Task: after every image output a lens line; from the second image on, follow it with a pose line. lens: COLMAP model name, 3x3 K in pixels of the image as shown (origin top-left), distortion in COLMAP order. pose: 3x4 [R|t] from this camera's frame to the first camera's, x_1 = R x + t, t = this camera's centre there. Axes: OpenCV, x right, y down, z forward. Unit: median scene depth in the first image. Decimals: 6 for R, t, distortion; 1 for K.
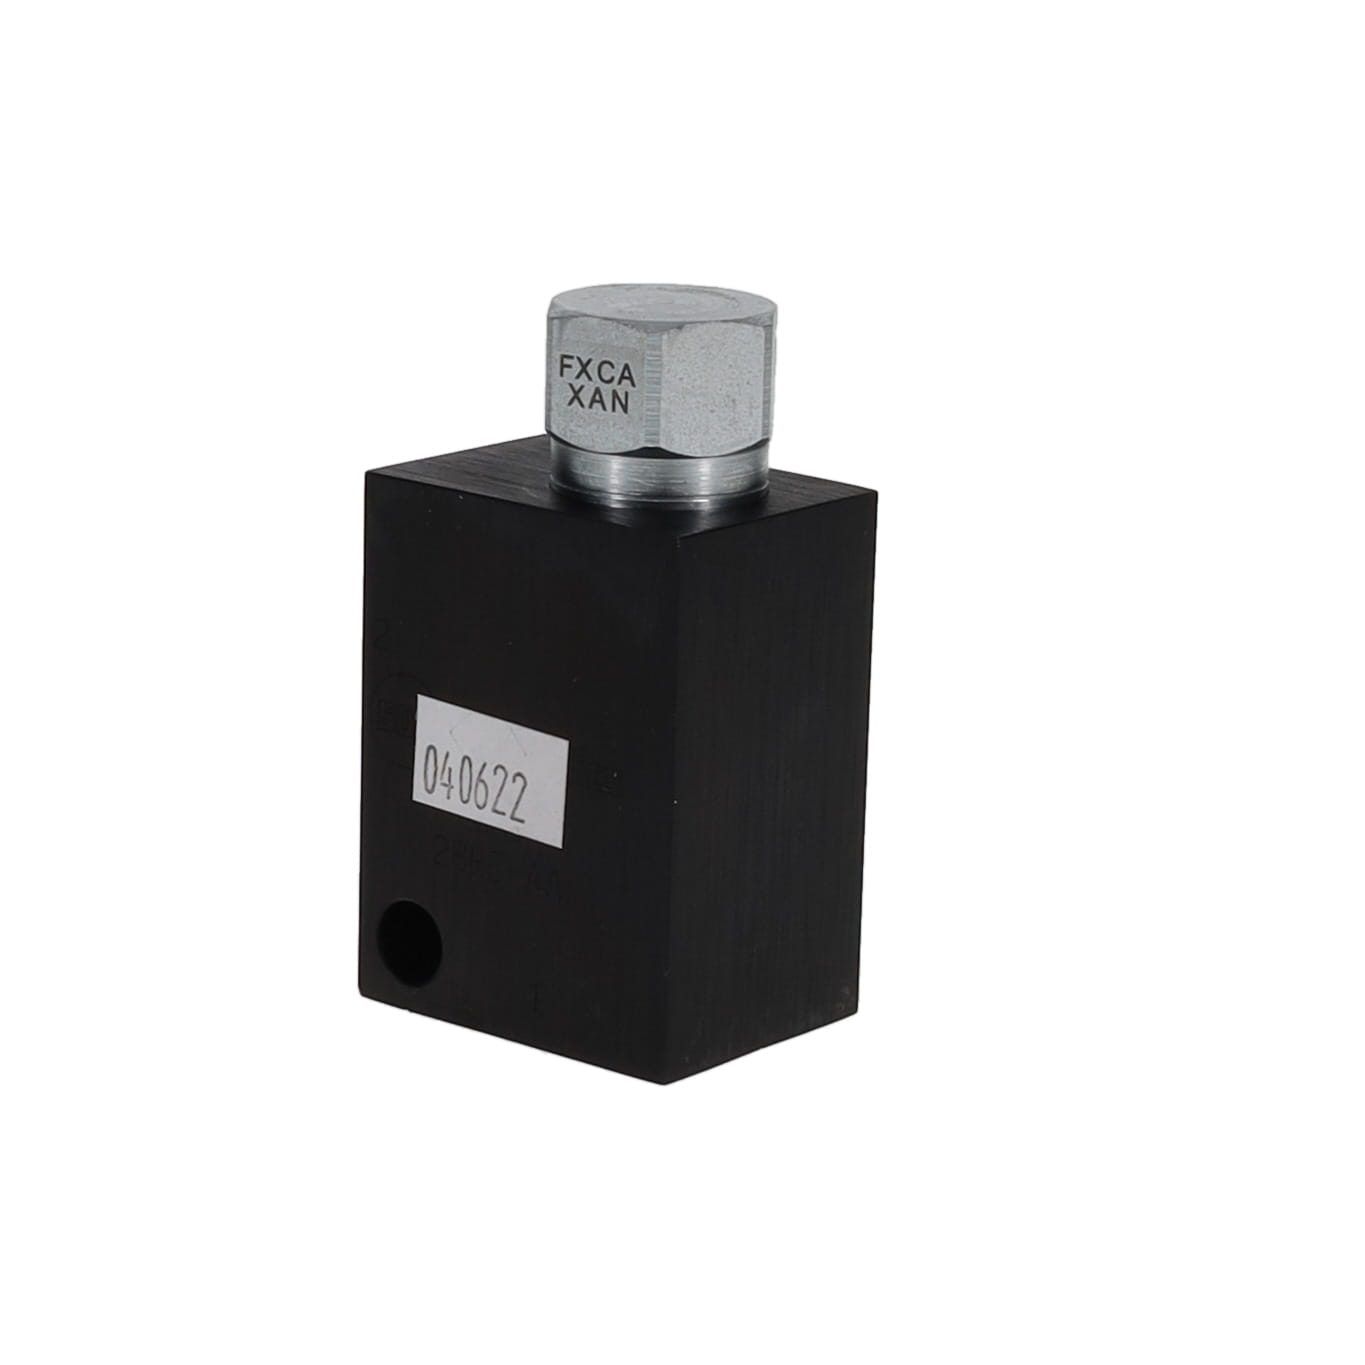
lens RADIAL K [[4955.1, 0, 682.5], [0, 4955.1, 682.5], [0, 0, 1]] dist [0.066390, 0.102974]
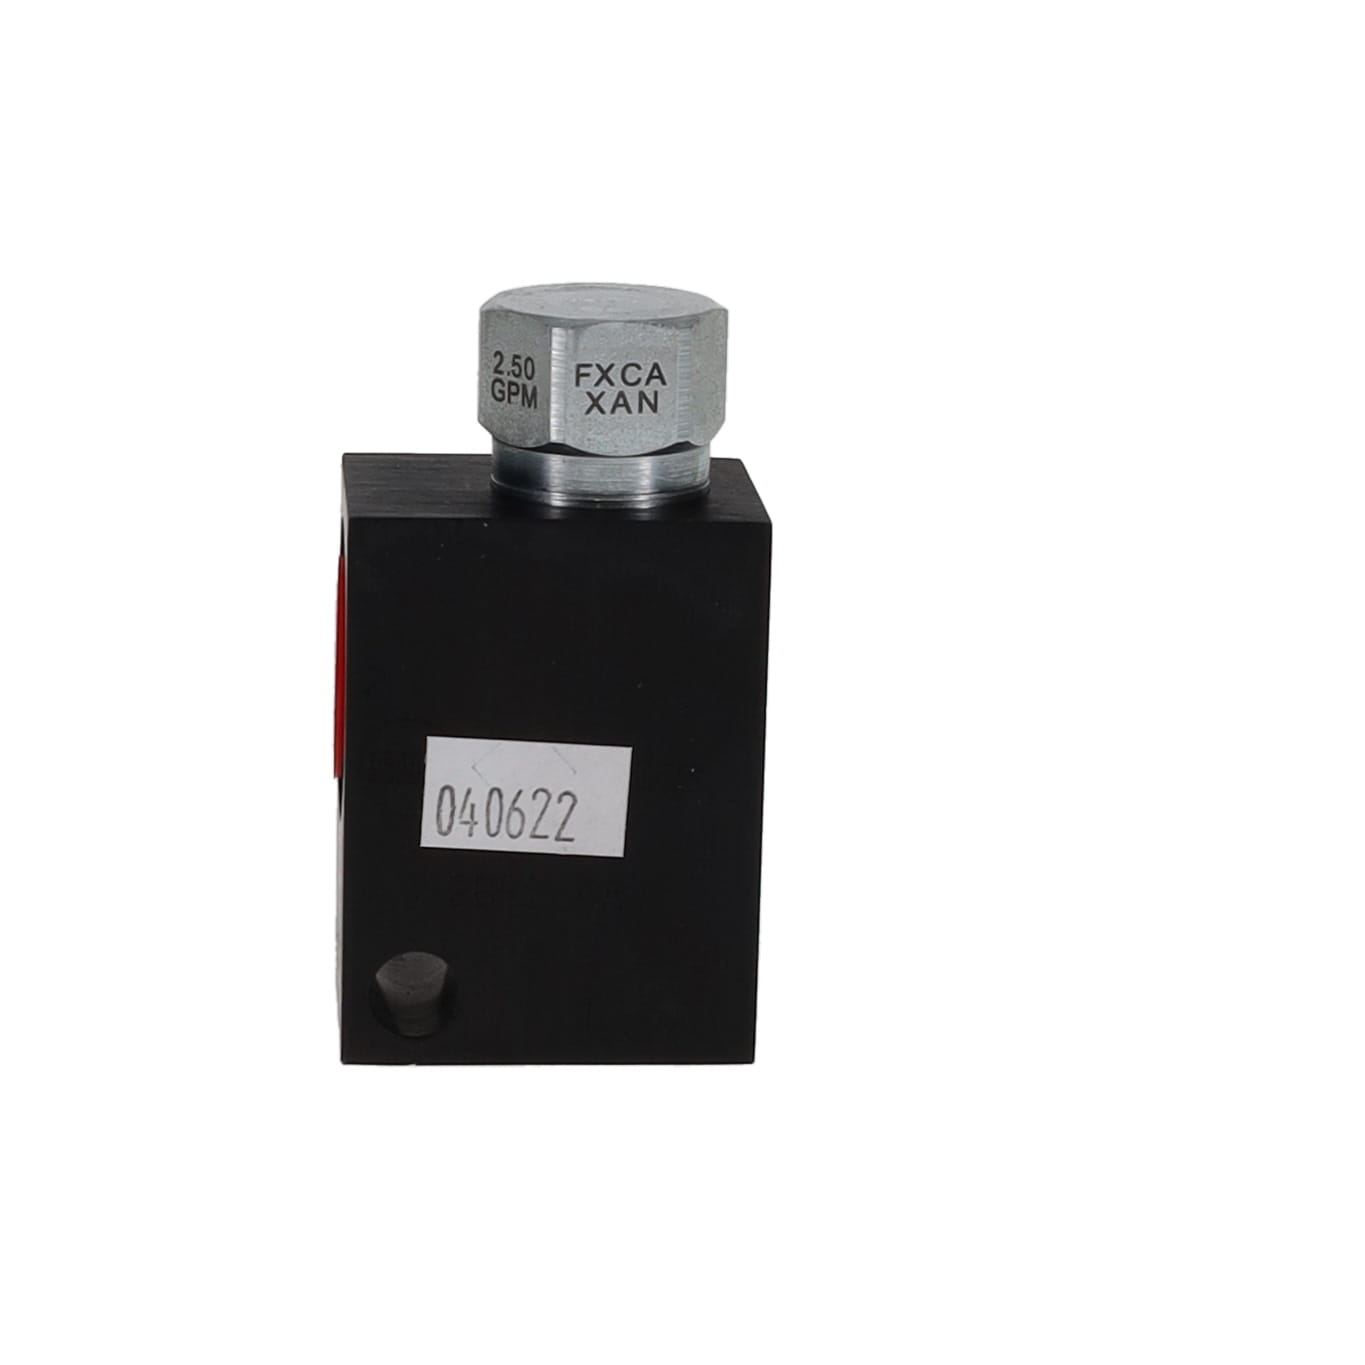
lens RADIAL K [[4955.1, 0, 682.5], [0, 4955.1, 682.5], [0, 0, 1]] dist [0.066390, 0.102974]
pose [[0.713283, -0.177020, 0.678152, -0.691158], [0.163871, 0.982881, 0.084205, -0.083575], [-0.681449, 0.051067, 0.730081, 0.267092]]
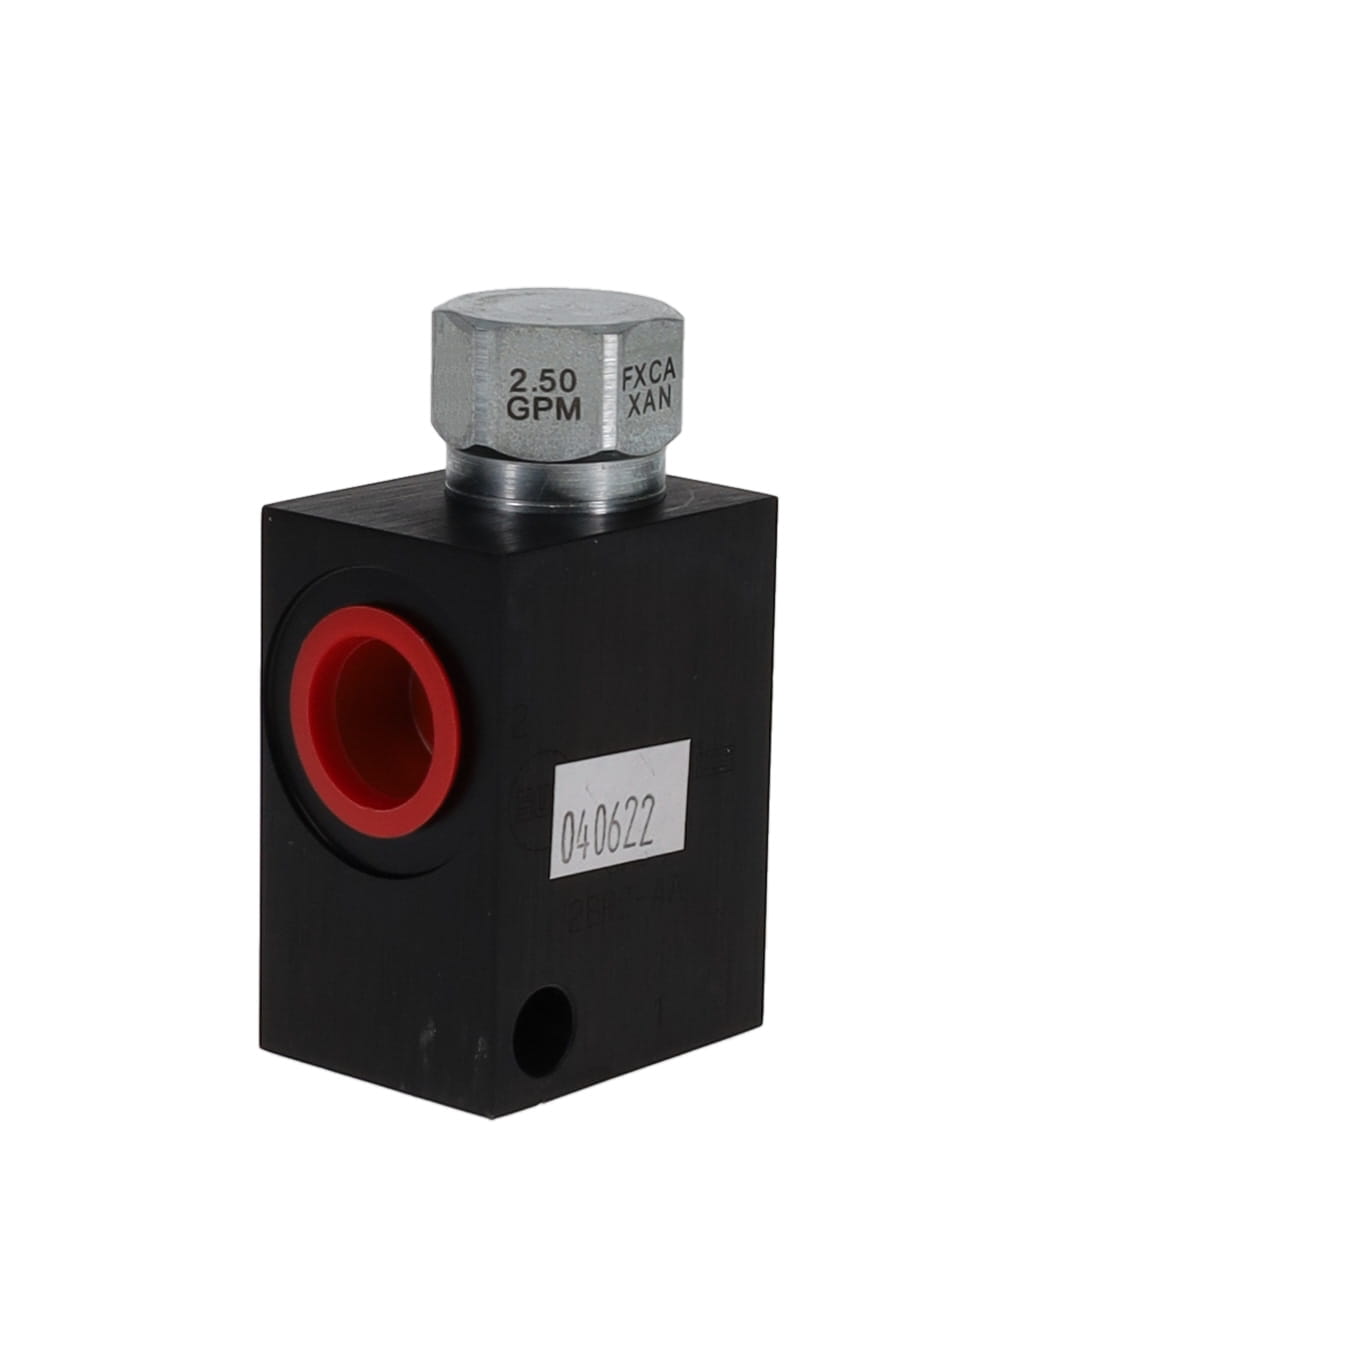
lens RADIAL K [[4955.1, 0, 682.5], [0, 4955.1, 682.5], [0, 0, 1]] dist [0.066390, 0.102974]
pose [[0.012801, -0.265032, 0.964155, -0.990003], [0.222199, 0.940879, 0.255684, -0.256619], [-0.974917, 0.210962, 0.070934, 0.931994]]
